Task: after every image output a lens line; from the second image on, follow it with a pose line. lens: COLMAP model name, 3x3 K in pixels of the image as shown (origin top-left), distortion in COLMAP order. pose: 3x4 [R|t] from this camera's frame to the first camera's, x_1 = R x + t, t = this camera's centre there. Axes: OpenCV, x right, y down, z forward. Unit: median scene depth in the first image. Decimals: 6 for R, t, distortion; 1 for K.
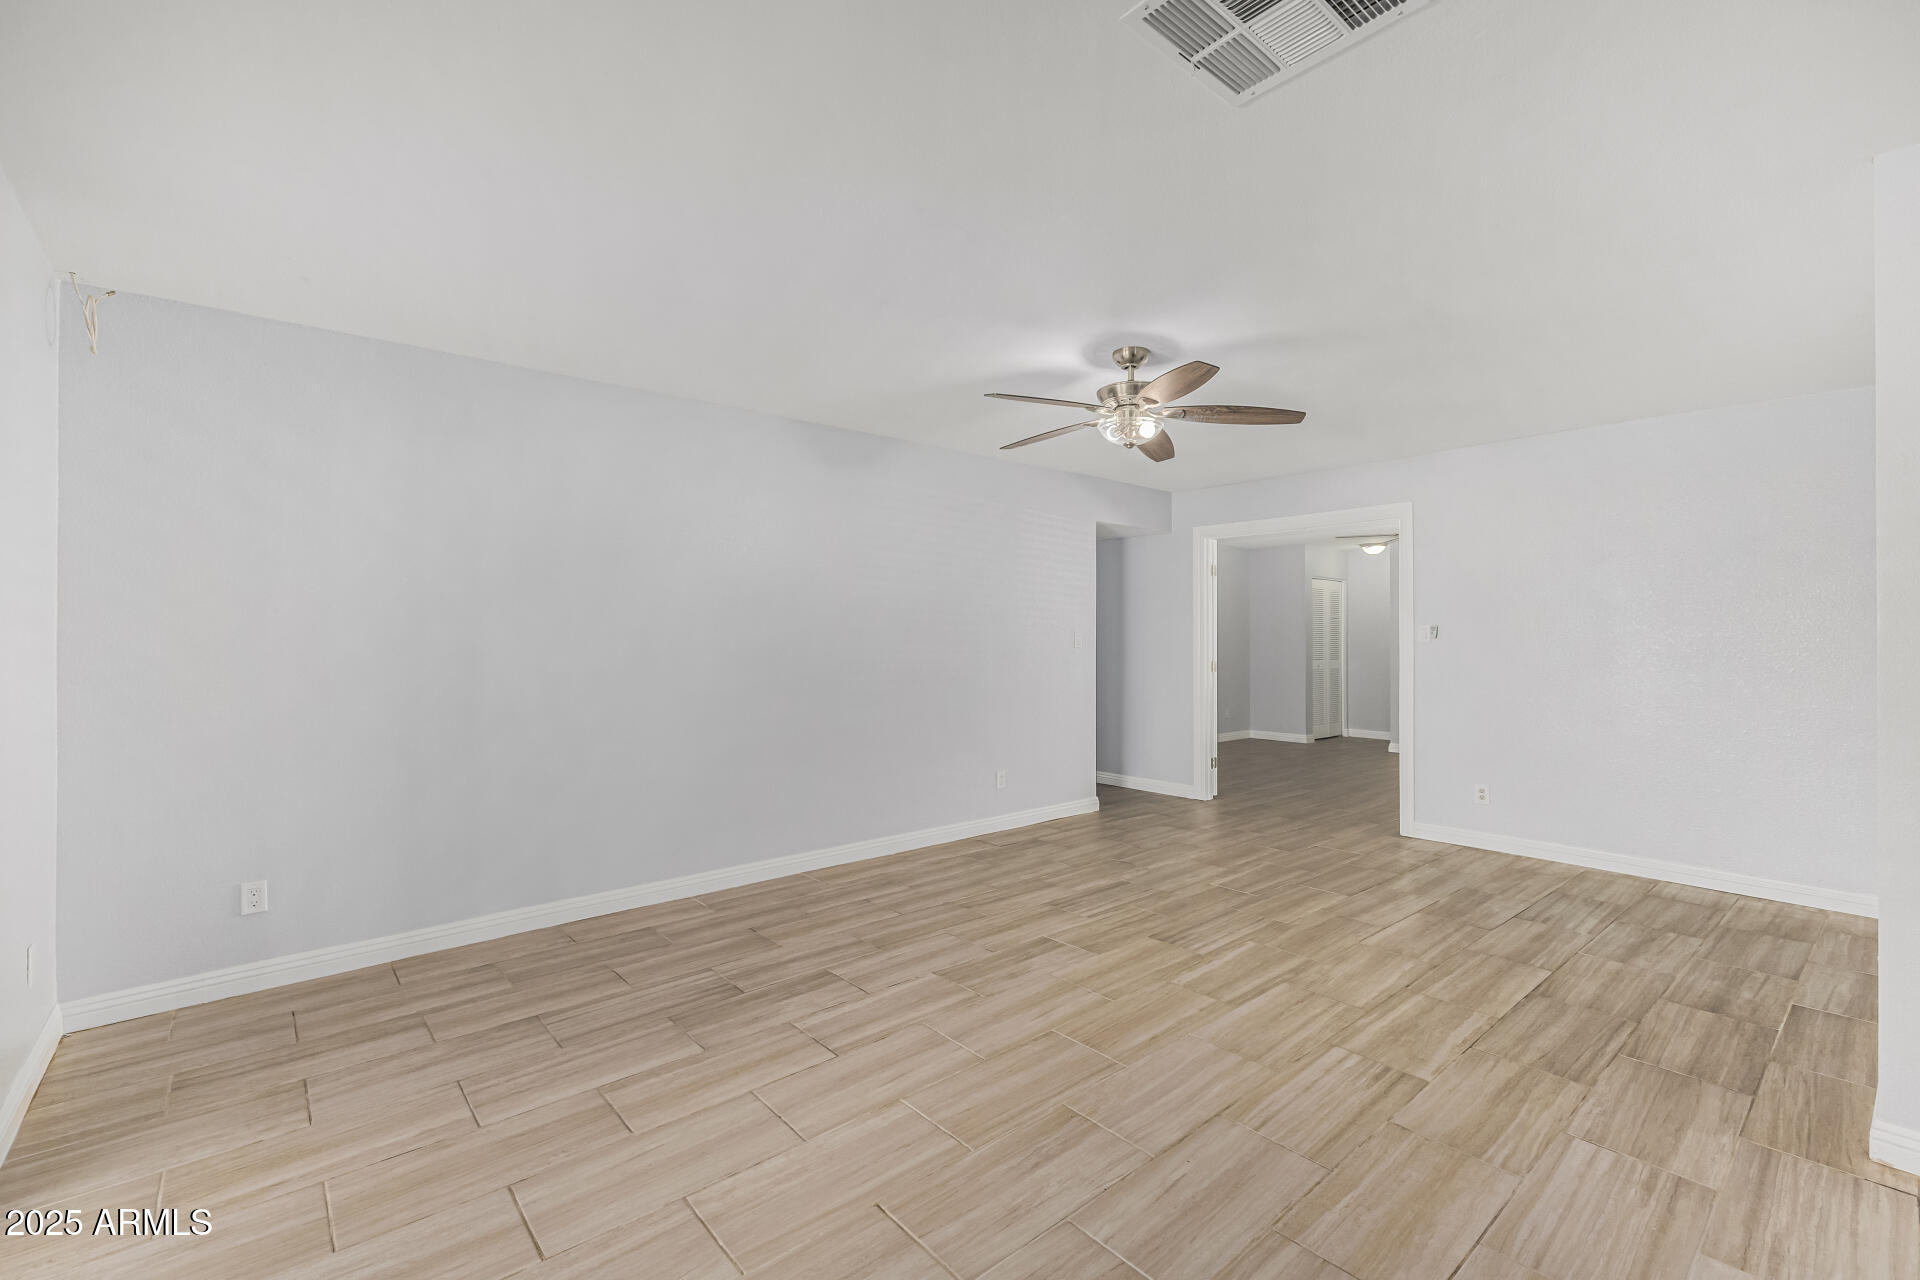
lens RADIAL K [[832.6, 0, 968.6], [0, 832.6, 626.7], [0, 0, 1]] dist [0.009507, -0.001263]
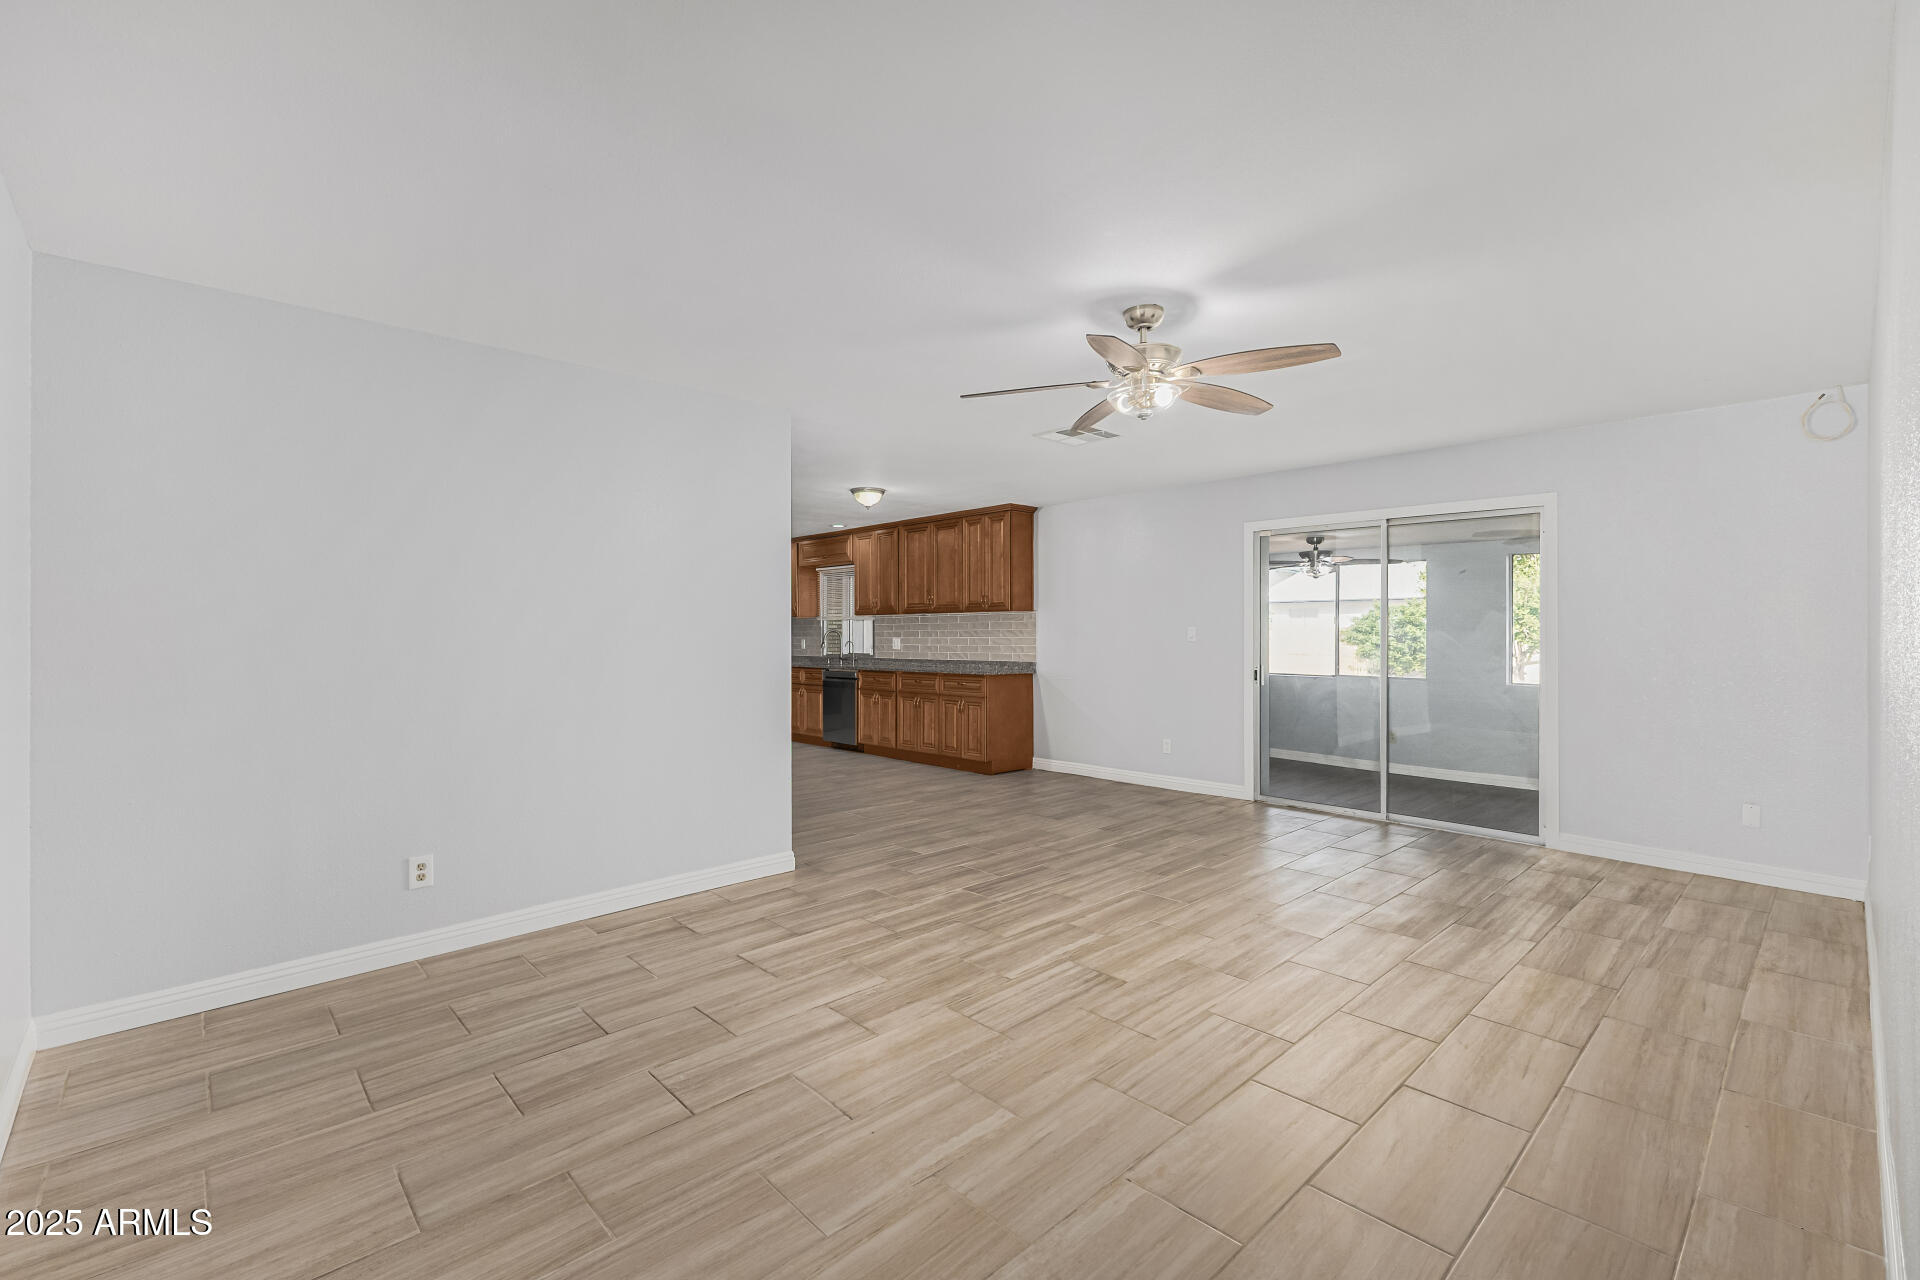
lens RADIAL K [[832.6, 0, 974.0], [0, 832.6, 633.8], [0, 0, 1]] dist [0.009507, -0.001263]
pose [[-0.998647, 0.002872, -0.051922, 0.465256], [0.003431, 0.999937, -0.010682, 0.028647], [0.051888, -0.010845, -0.998594, 2.073128]]
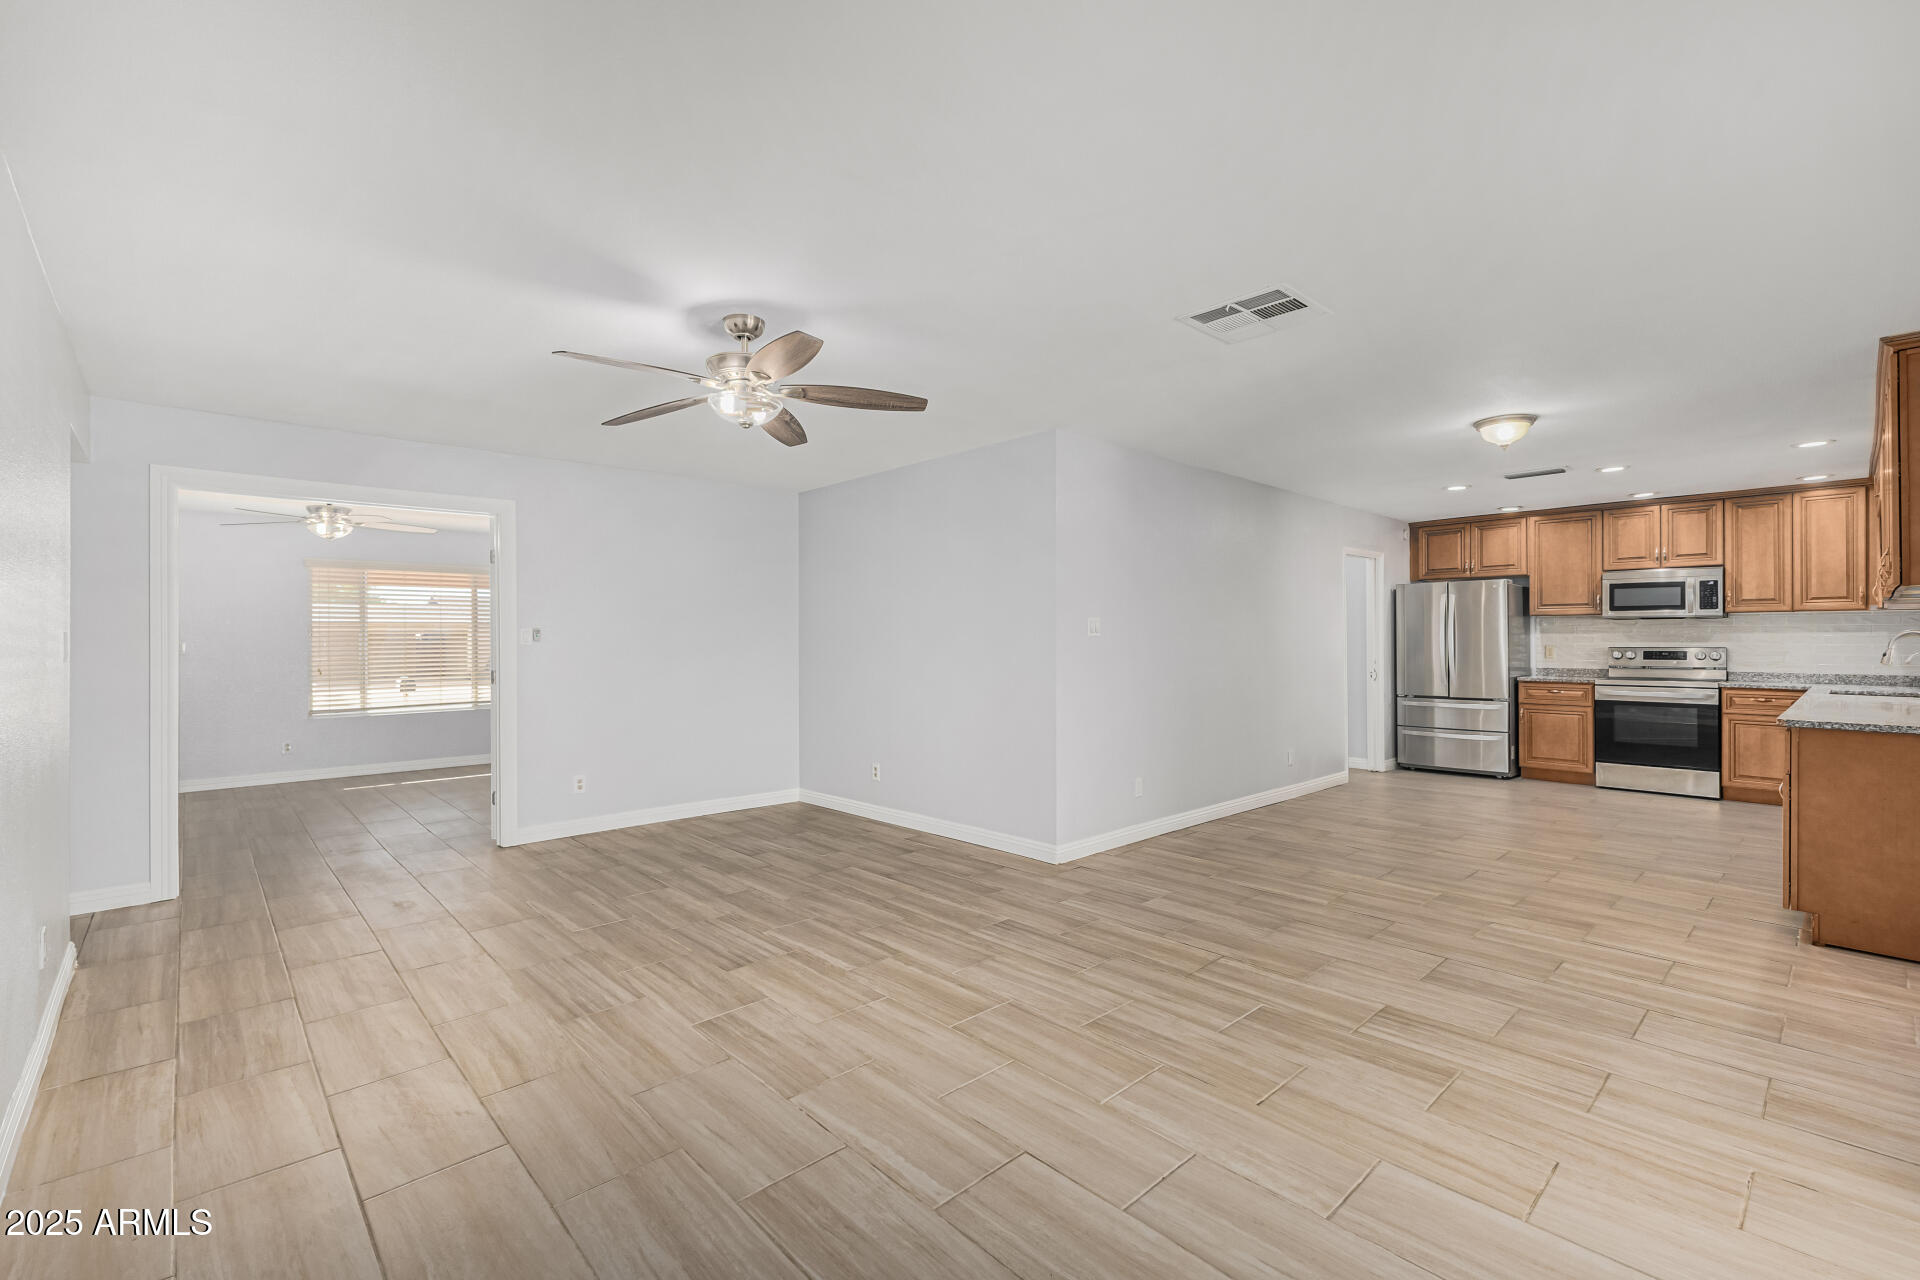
lens RADIAL K [[832.6, 0, 947.6], [0, 832.6, 640.5], [0, 0, 1]] dist [0.009507, -0.001263]
pose [[-0.027807, -0.000844, 0.999613, -0.780573], [-0.008053, 0.999967, 0.000620, 0.012550], [-0.999581, -0.008033, -0.027813, 0.888180]]
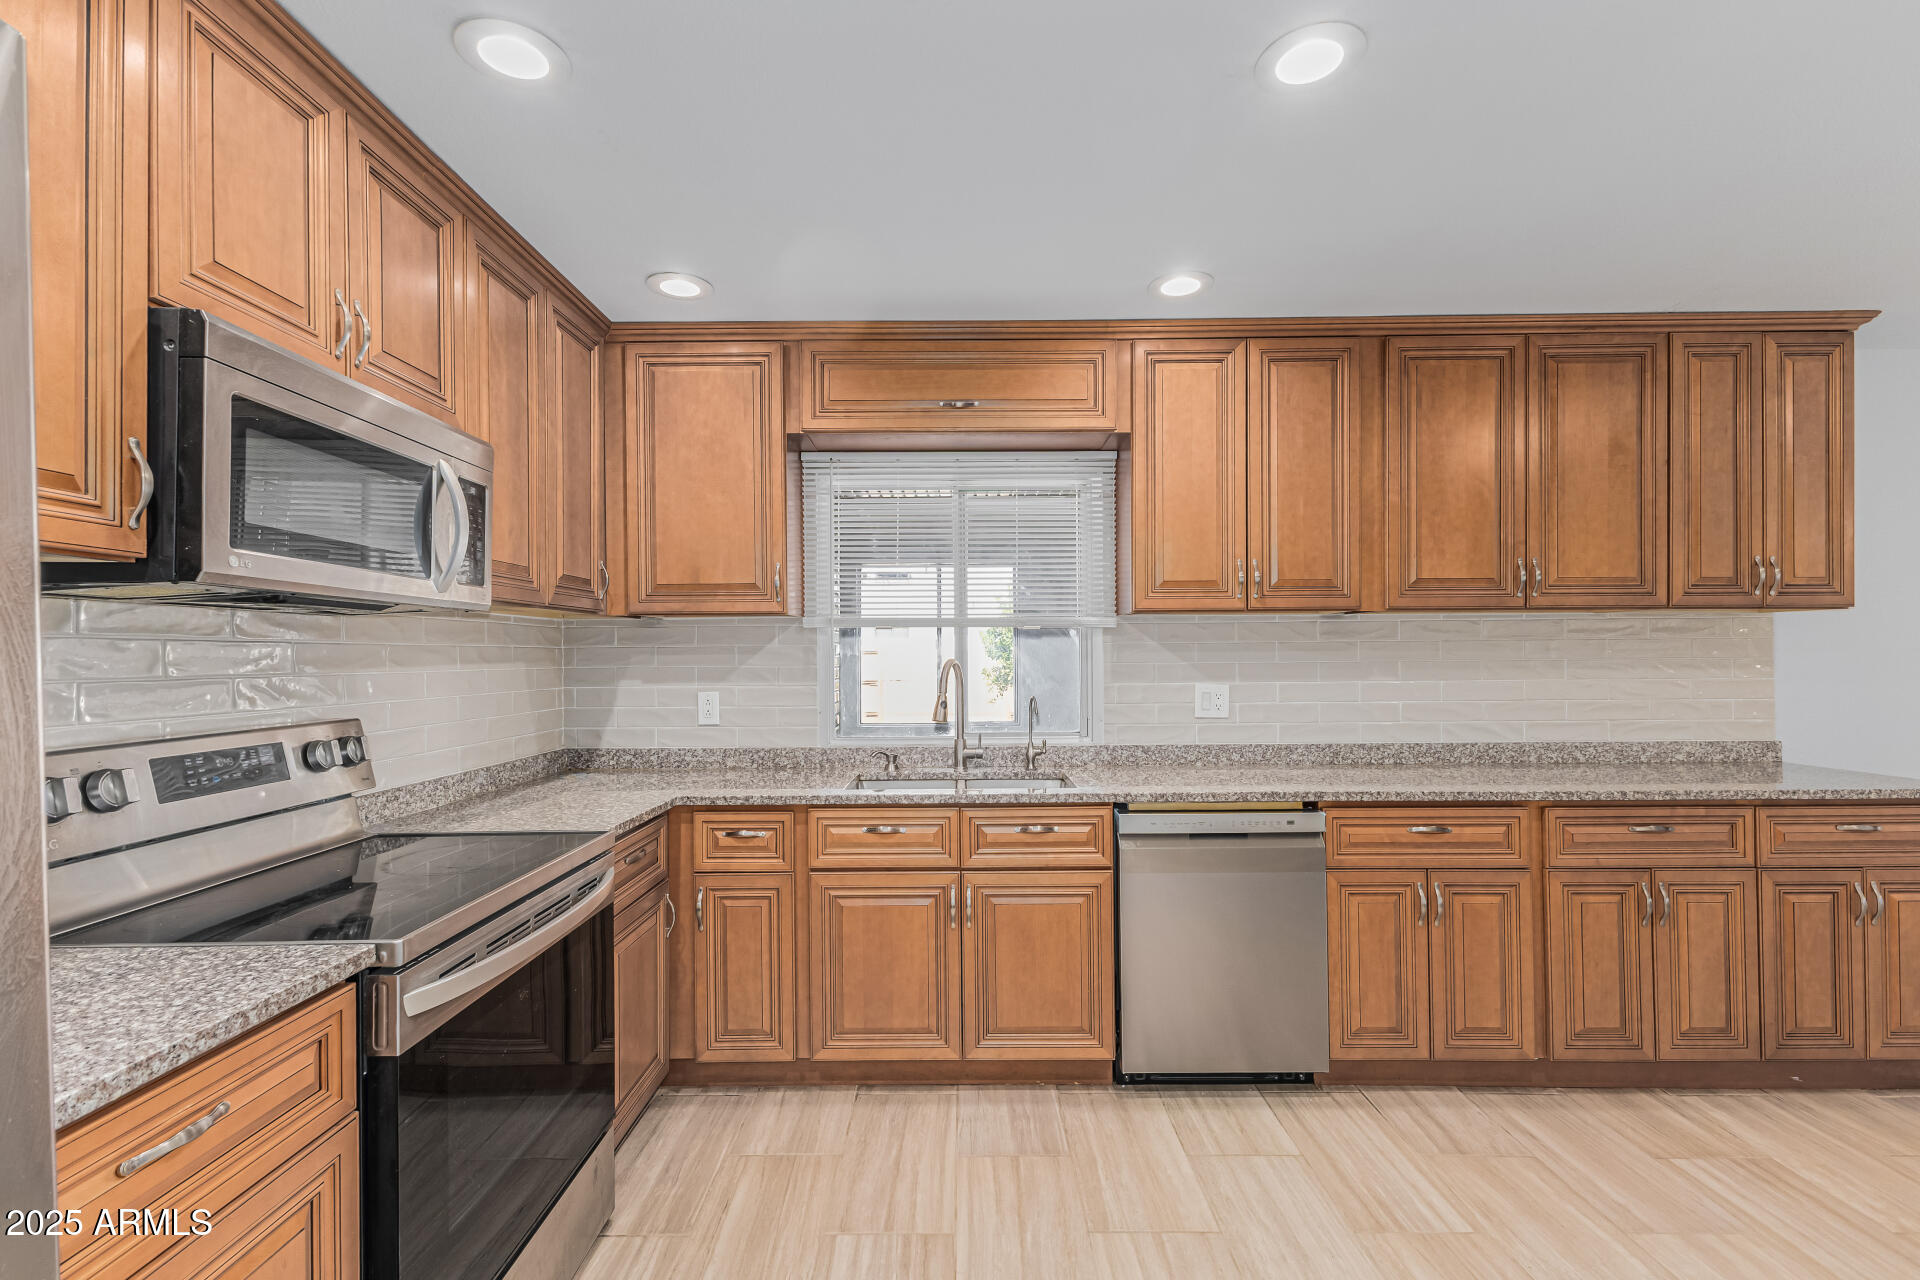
lens RADIAL K [[832.6, 0, 956.2], [0, 832.6, 652.3], [0, 0, 1]] dist [0.009507, -0.001263]
pose [[-0.665329, 0.004116, -0.746539, 1.523259], [0.012299, 0.999910, -0.005448, -0.024736], [0.746449, -0.012806, -0.665319, -0.453368]]
